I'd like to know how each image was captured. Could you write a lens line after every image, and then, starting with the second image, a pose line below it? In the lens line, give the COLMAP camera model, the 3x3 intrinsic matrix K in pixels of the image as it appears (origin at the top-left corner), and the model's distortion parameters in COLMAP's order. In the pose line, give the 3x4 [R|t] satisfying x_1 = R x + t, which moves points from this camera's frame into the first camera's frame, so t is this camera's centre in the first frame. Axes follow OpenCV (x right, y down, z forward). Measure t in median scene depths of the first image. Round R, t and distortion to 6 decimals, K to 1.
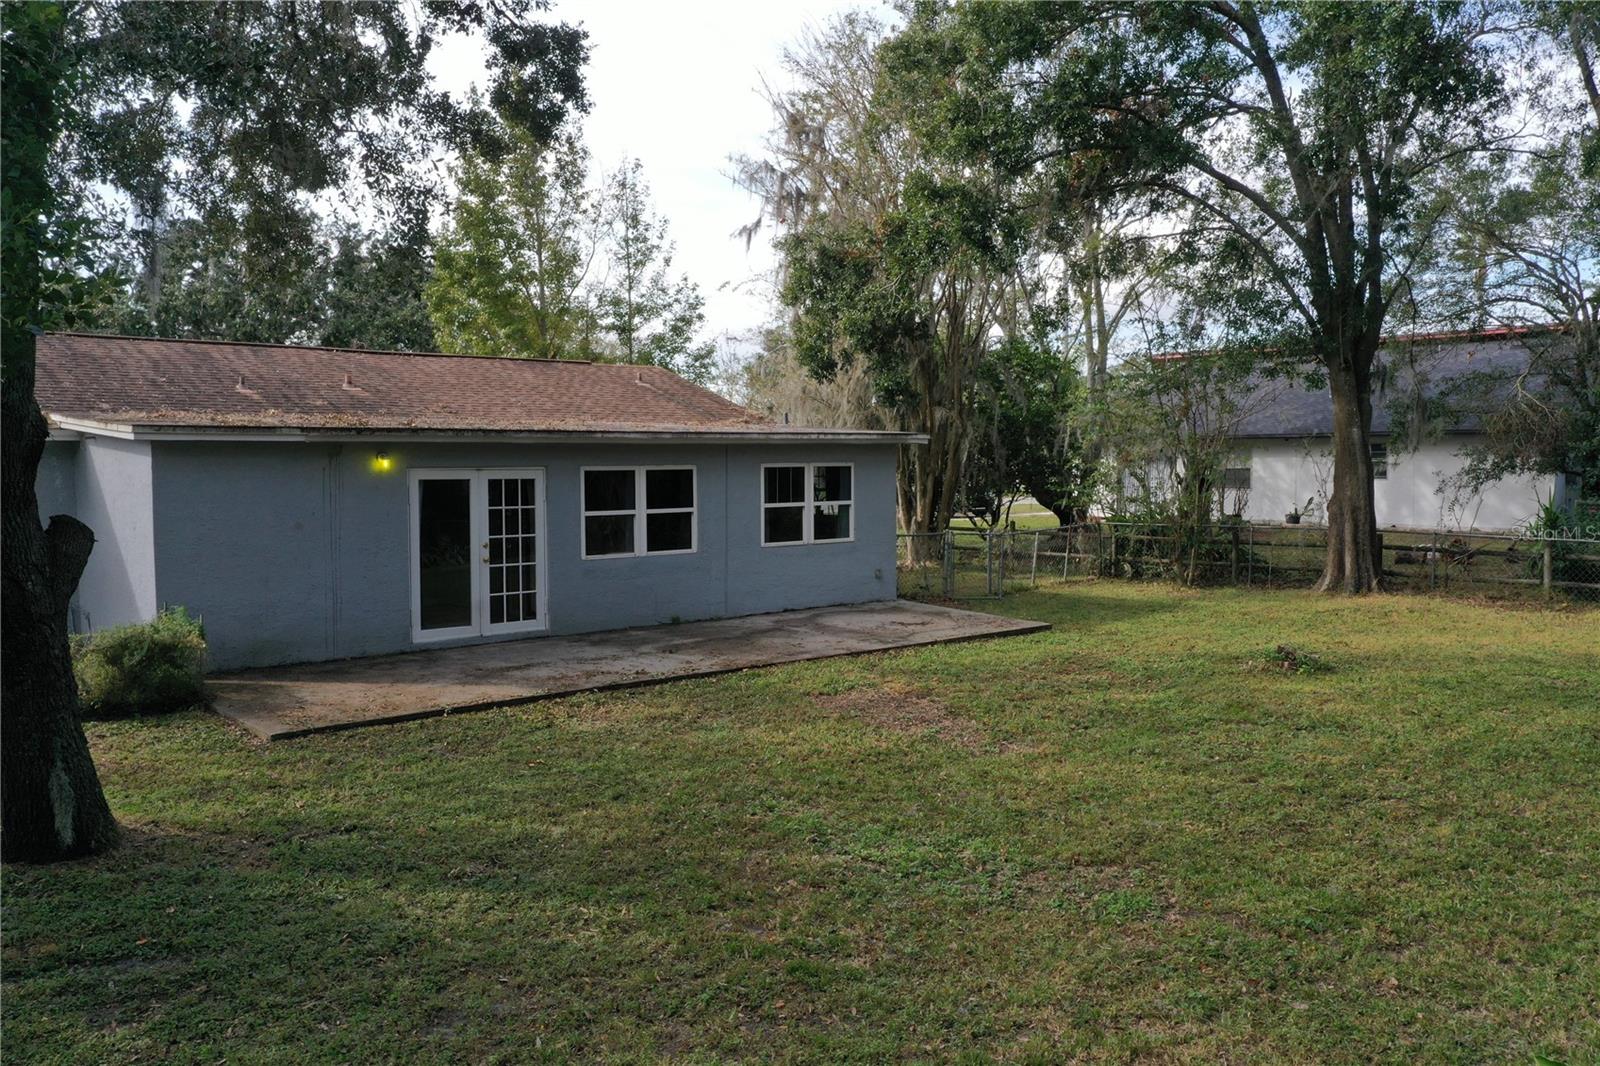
lens RADIAL K [[1276.7, 0, 799.1], [0, 1276.7, 530.3], [0, 0, 1]] dist [0.004839, 0.020033]
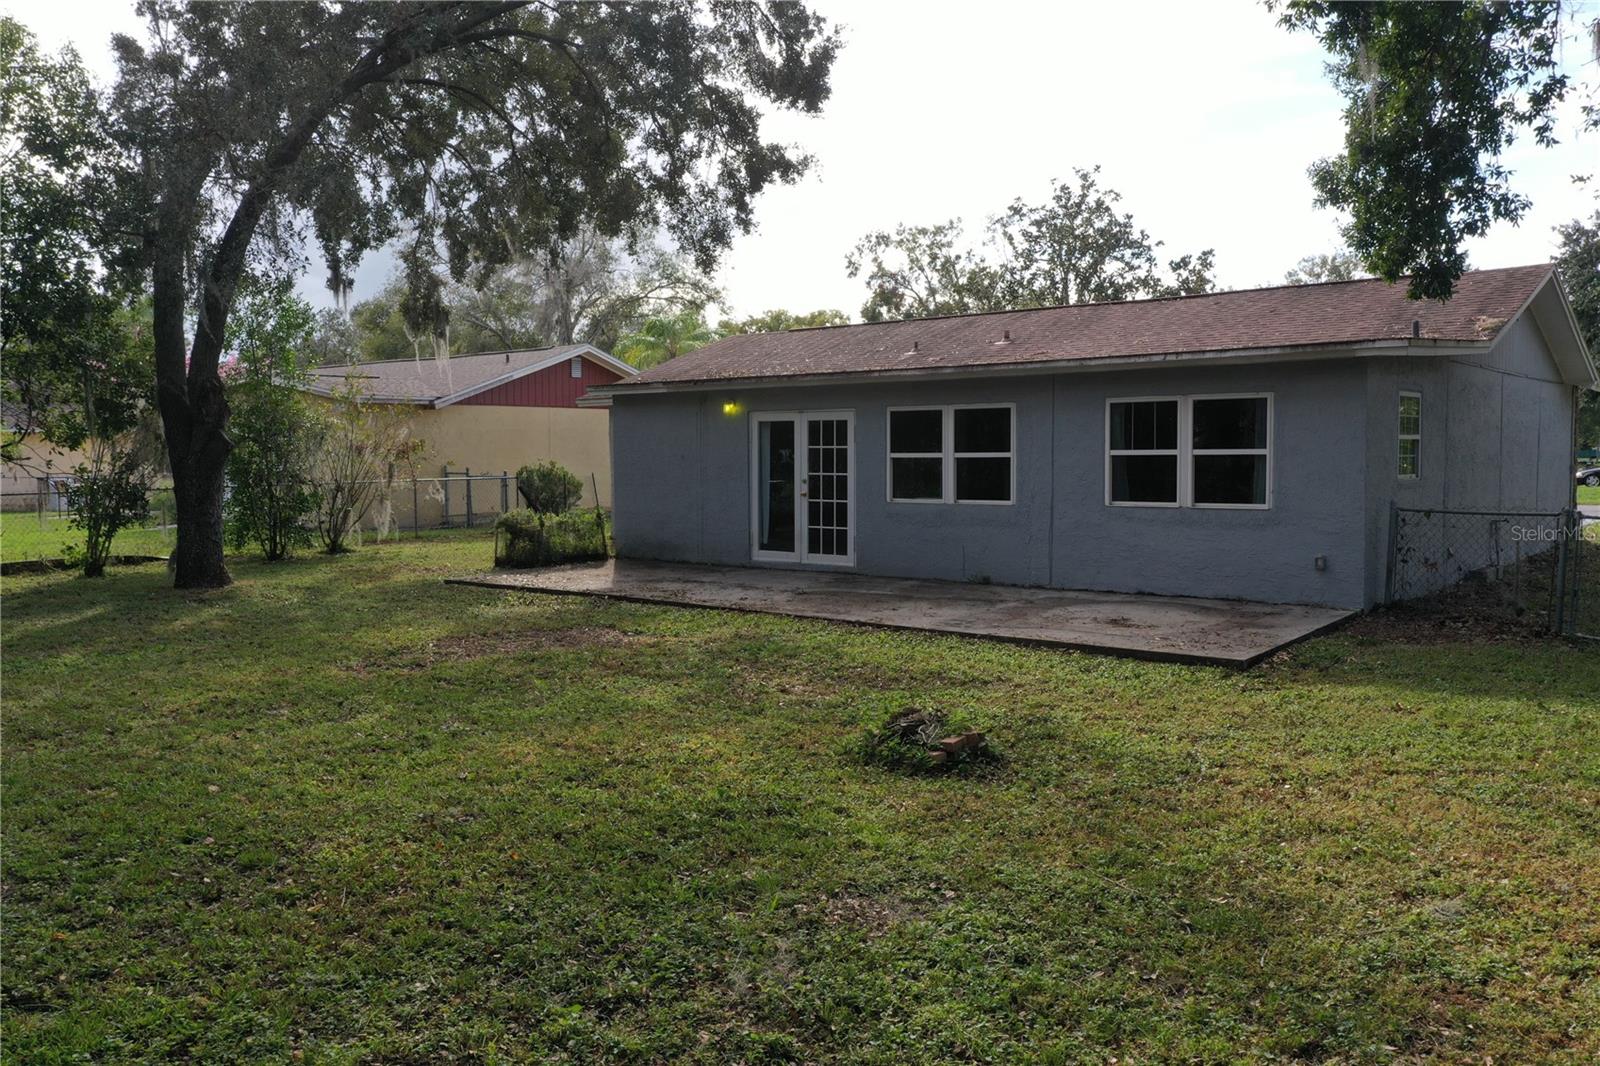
lens RADIAL K [[1276.7, 0, 799.2], [0, 1276.7, 533.3], [0, 0, 1]] dist [0.004839, 0.020033]
pose [[0.163311, 0.102512, -0.981234, 0.804288], [-0.013911, 0.994727, 0.101606, -0.053366], [0.986477, -0.002943, 0.163876, 0.788226]]
